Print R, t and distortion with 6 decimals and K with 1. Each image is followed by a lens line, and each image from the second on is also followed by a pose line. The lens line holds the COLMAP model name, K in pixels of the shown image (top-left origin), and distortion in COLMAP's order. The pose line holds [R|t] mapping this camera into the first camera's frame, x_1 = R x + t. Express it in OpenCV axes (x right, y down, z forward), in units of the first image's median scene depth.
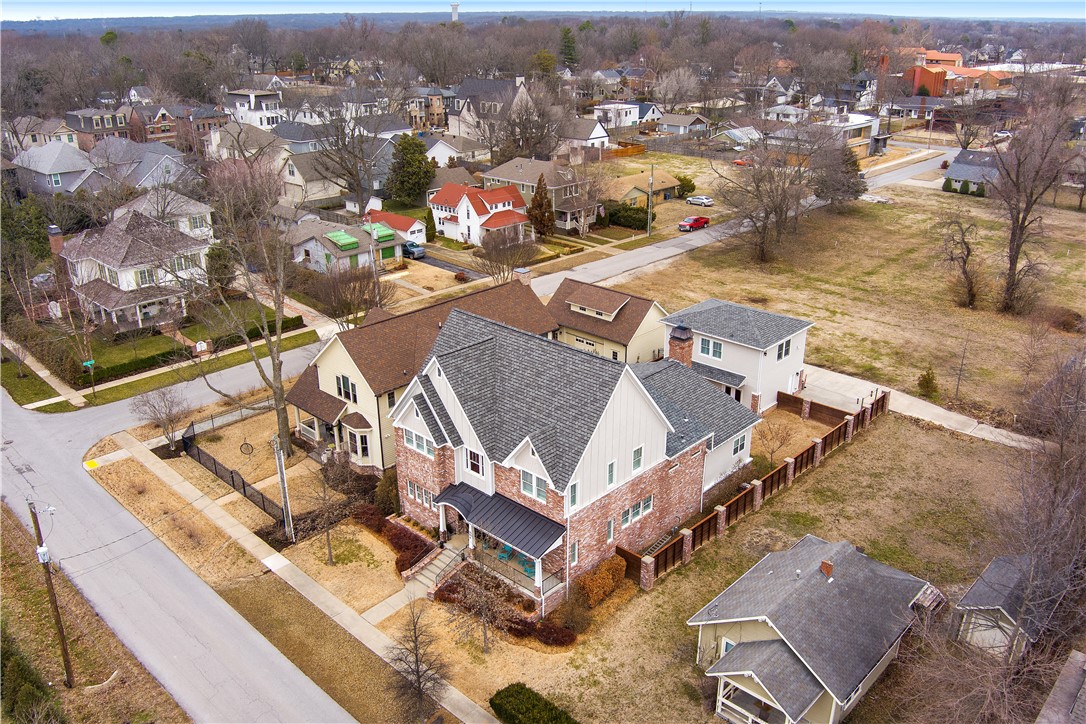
lens RADIAL K [[876.5, 0, 543.0], [0, 876.5, 362.0], [0, 0, 1]] dist [-0.068043, 0.018481]
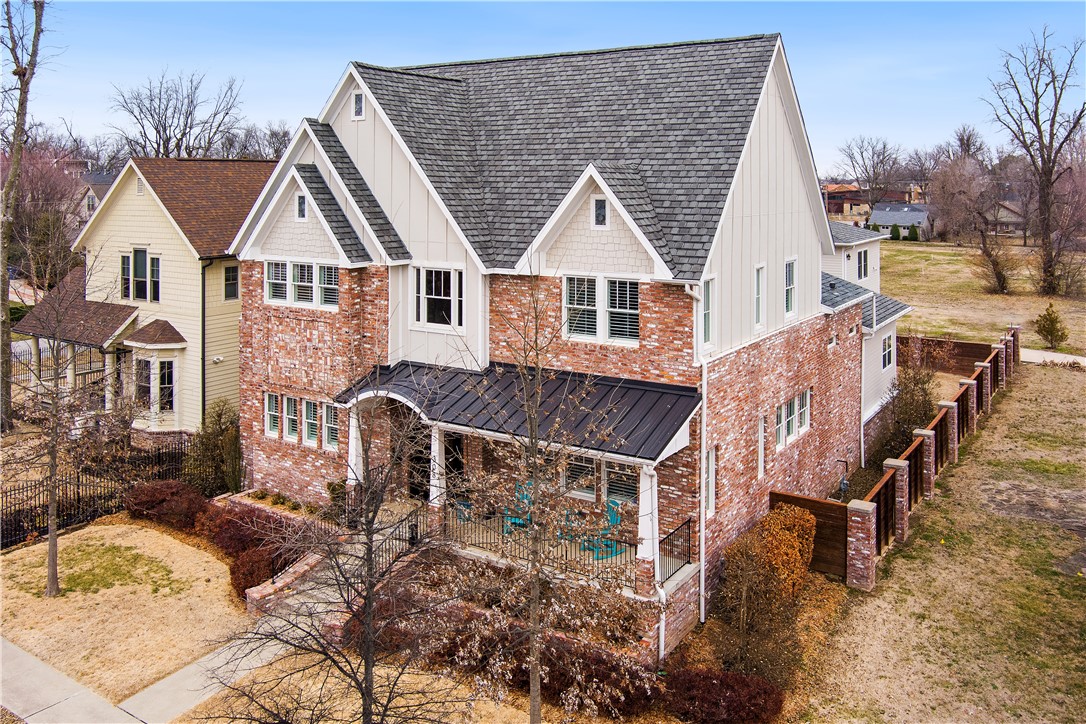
lens RADIAL K [[921.8, 0, 537.5], [0, 921.8, 163.5], [0, 0, 1]] dist [-0.058326, 0.008062]
pose [[0.985202, 0.007911, 0.171217, -0.102096], [0.060053, 0.919682, -0.388045, 0.219469], [-0.160535, 0.392585, 0.905597, 0.528019]]
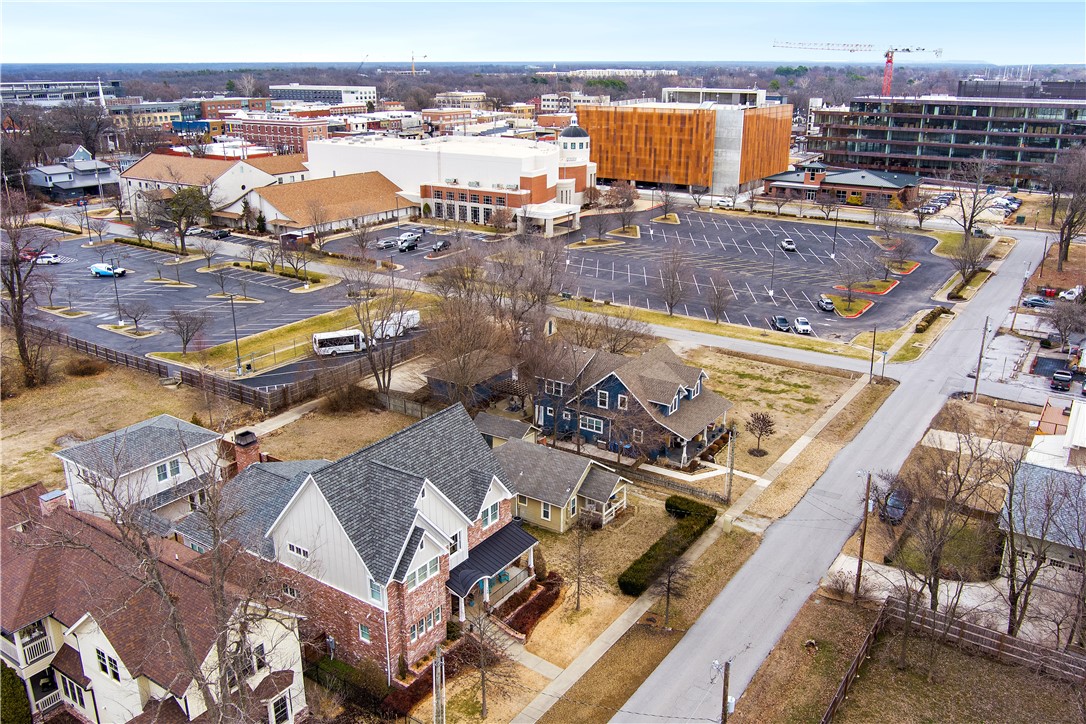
lens RADIAL K [[893.2, 0, 521.0], [0, 893.2, 363.2], [0, 0, 1]] dist [-0.007616, 0.000720]
pose [[-0.139938, -0.316013, 0.938378, -1.041649], [0.375621, 0.859921, 0.345607, -0.429078], [-0.916148, 0.400838, -0.001635, 0.783491]]
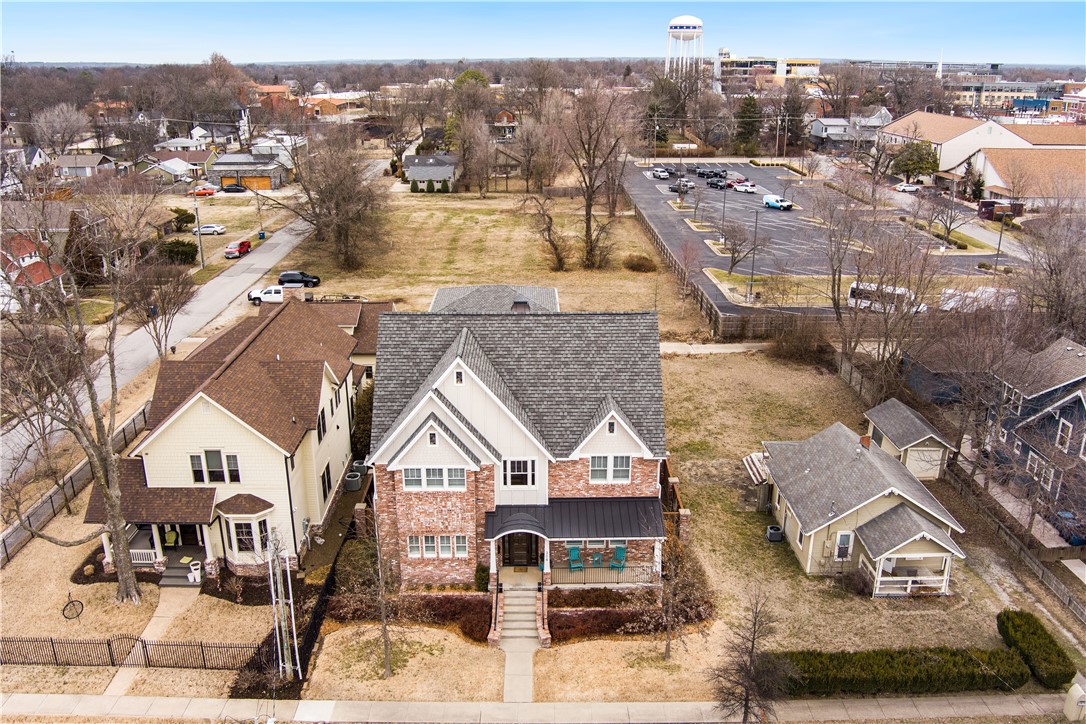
lens RADIAL K [[876.5, 0, 543.0], [0, 876.5, 362.0], [0, 0, 1]] dist [-0.068043, 0.018481]
pose [[0.715334, -0.225532, 0.661386, -0.555751], [0.257899, 0.964873, 0.050085, -0.021678], [-0.649450, 0.134744, 0.748371, 0.330586]]
